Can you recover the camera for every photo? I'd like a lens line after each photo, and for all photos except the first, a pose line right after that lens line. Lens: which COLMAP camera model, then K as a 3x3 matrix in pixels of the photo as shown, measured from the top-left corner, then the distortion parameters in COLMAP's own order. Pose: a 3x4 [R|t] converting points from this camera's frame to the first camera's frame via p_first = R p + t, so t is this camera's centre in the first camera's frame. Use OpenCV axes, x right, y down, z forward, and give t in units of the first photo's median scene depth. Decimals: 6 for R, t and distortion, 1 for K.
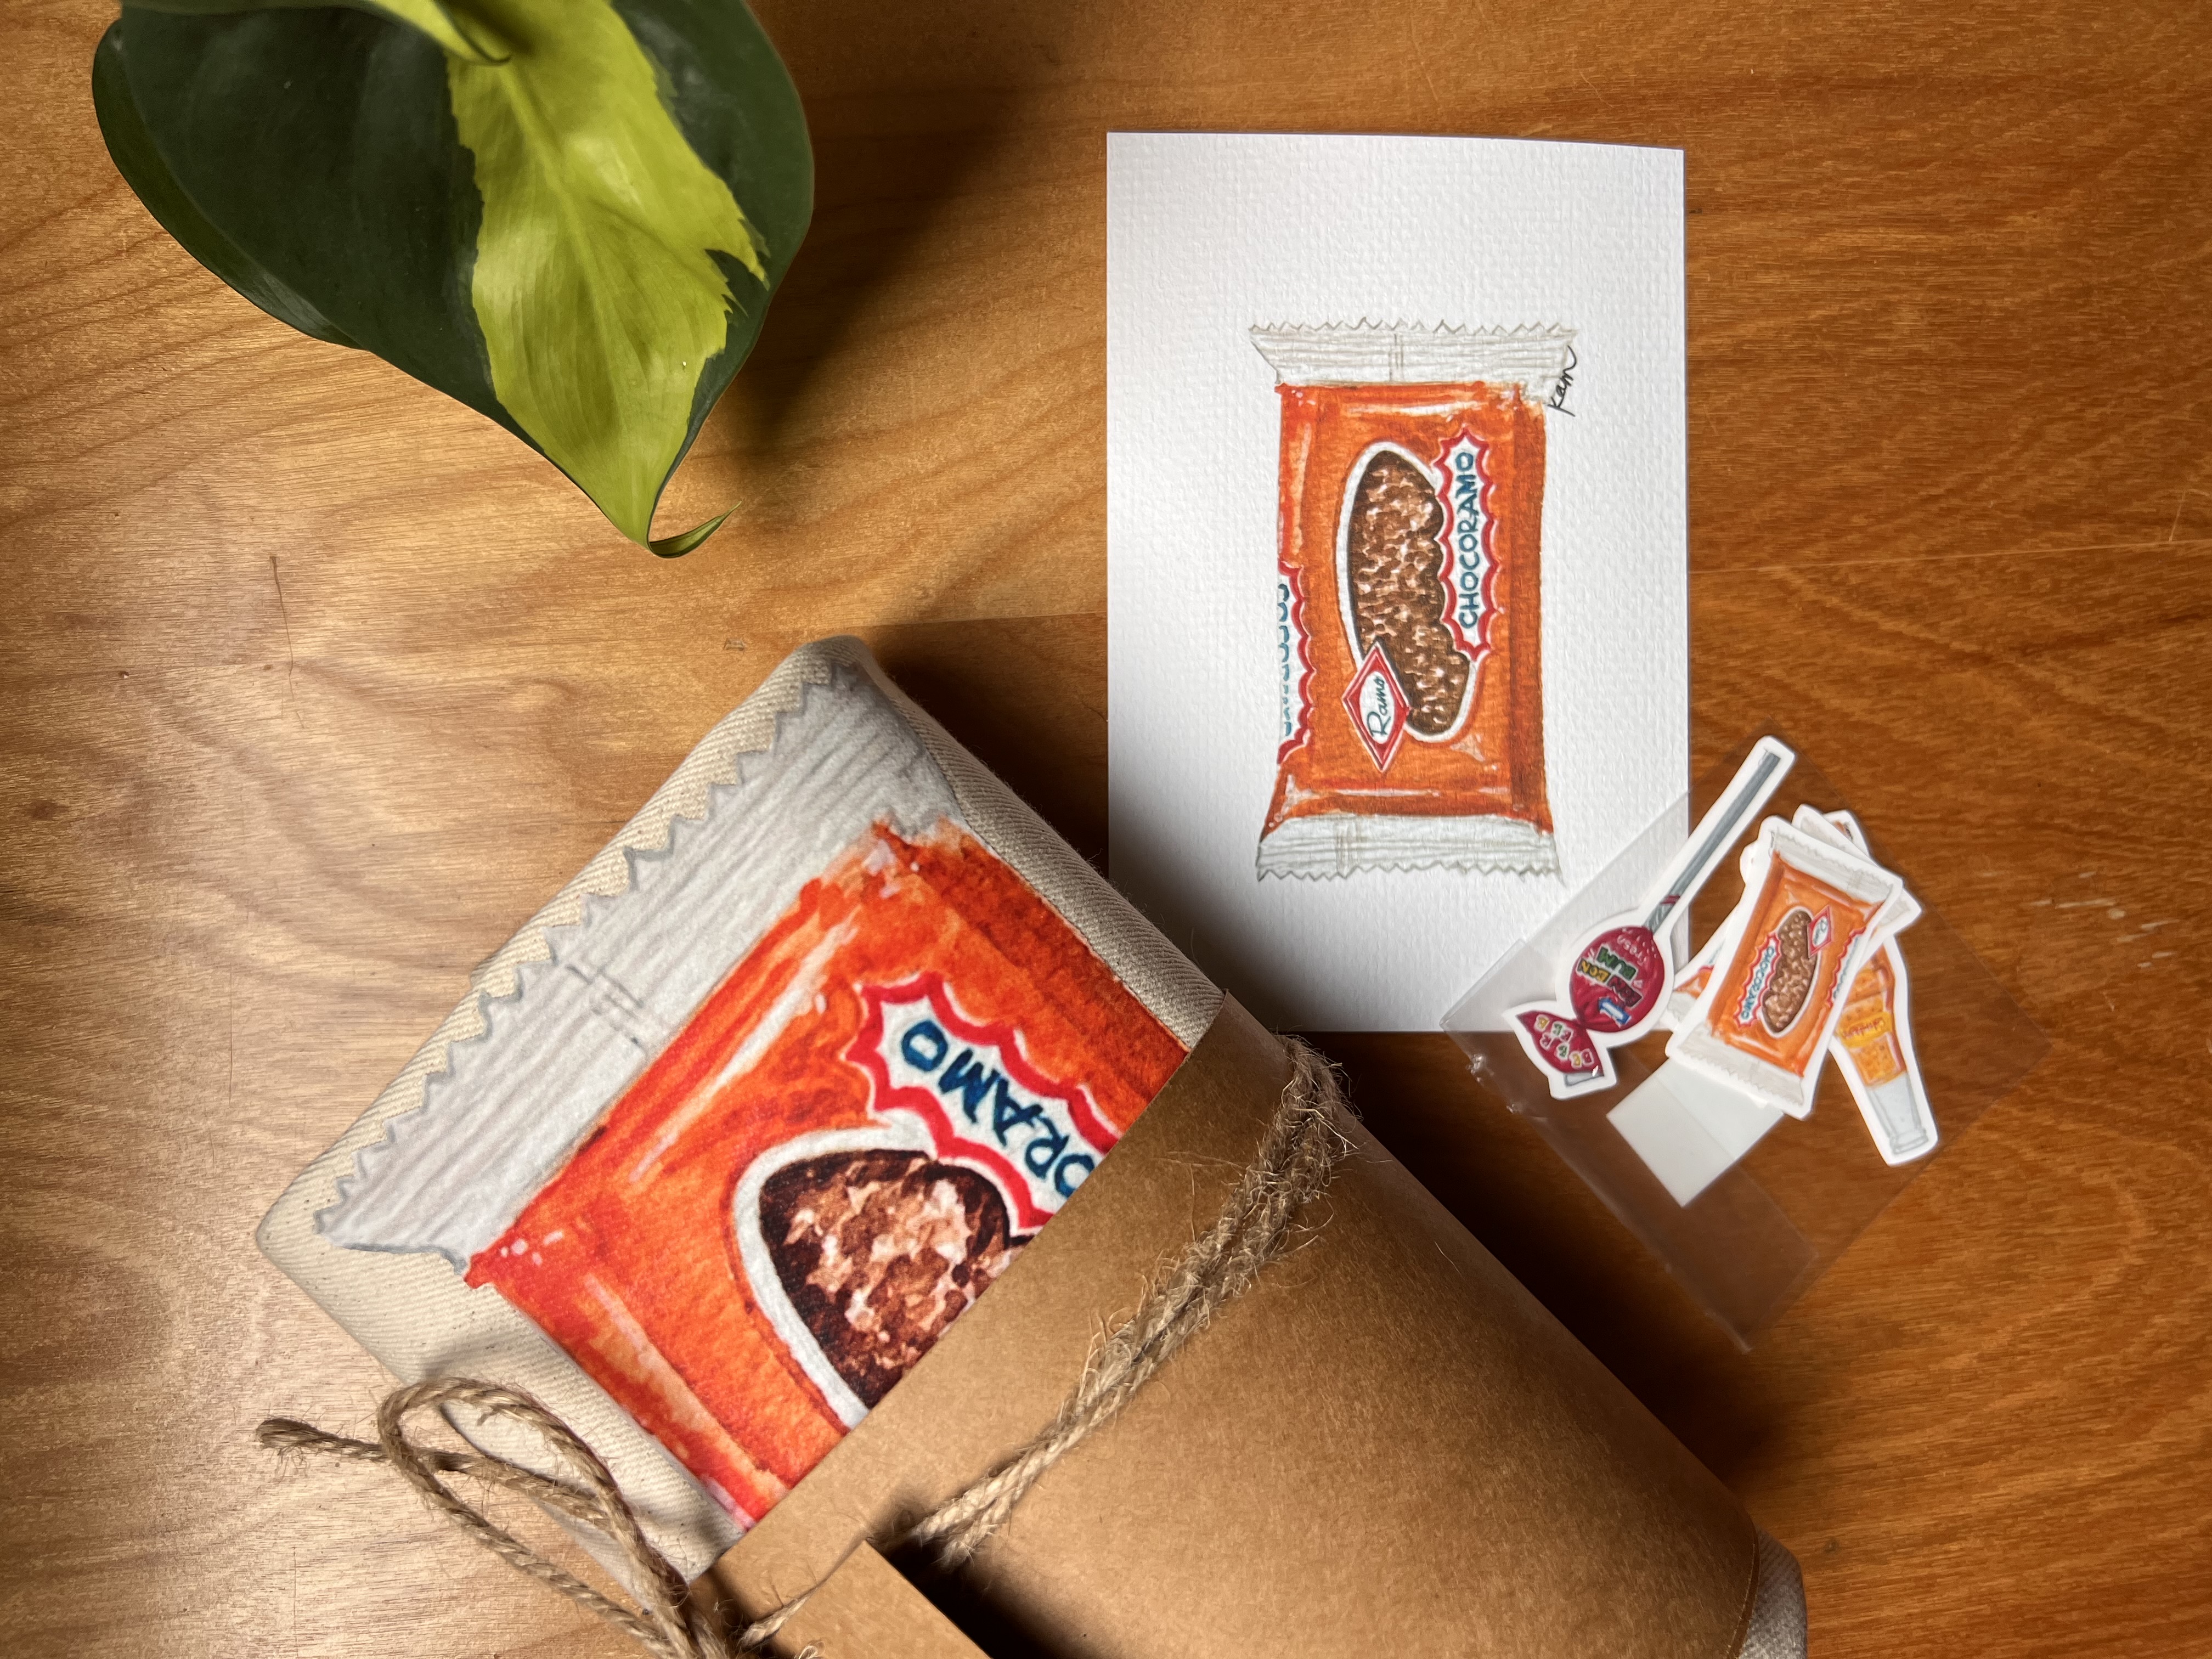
lens RADIAL K [[1683.6, 0, 1108.2], [0, 1683.6, 818.8], [0, 0, 1]] dist [0.015148, 0.003473]
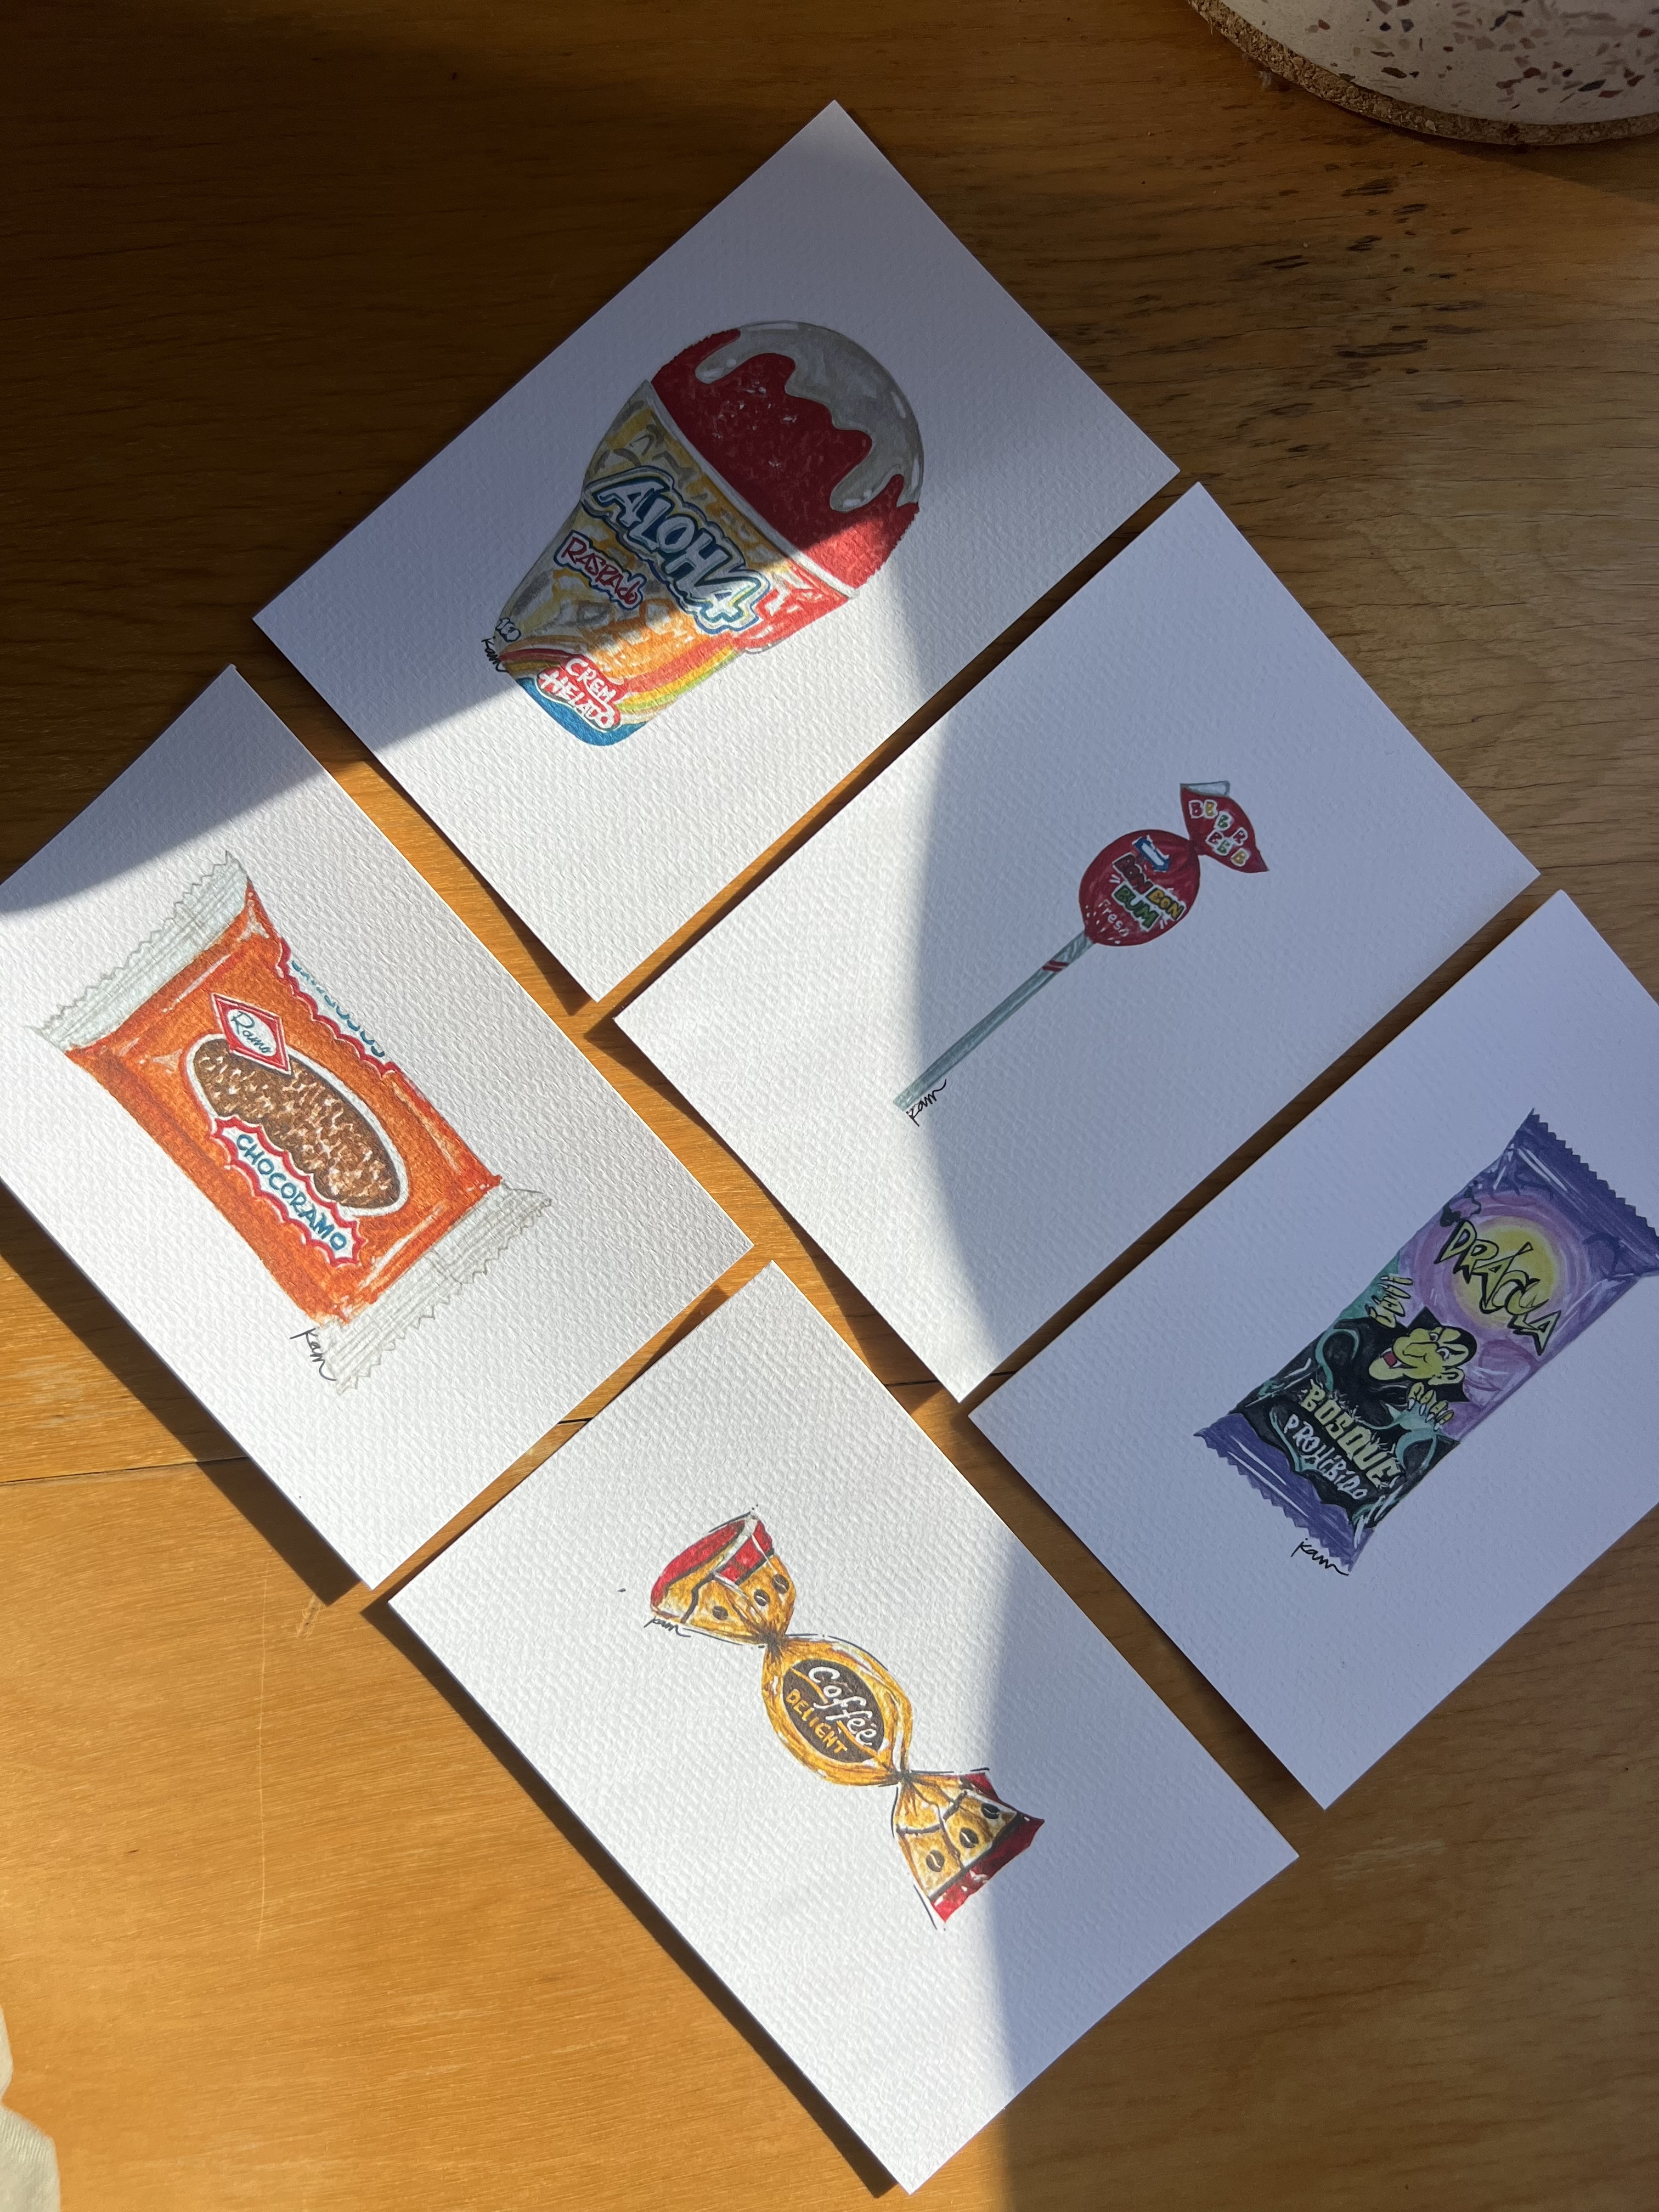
lens RADIAL K [[1683.6, 0, 835.9], [0, 1683.6, 1113.6], [0, 0, 1]] dist [0.015148, 0.003473]
pose [[-0.724434, 0.683081, -0.092710, 0.014577], [-0.621243, -0.705222, -0.341642, 0.036804], [-0.298750, -0.189901, 0.935246, -0.188251]]
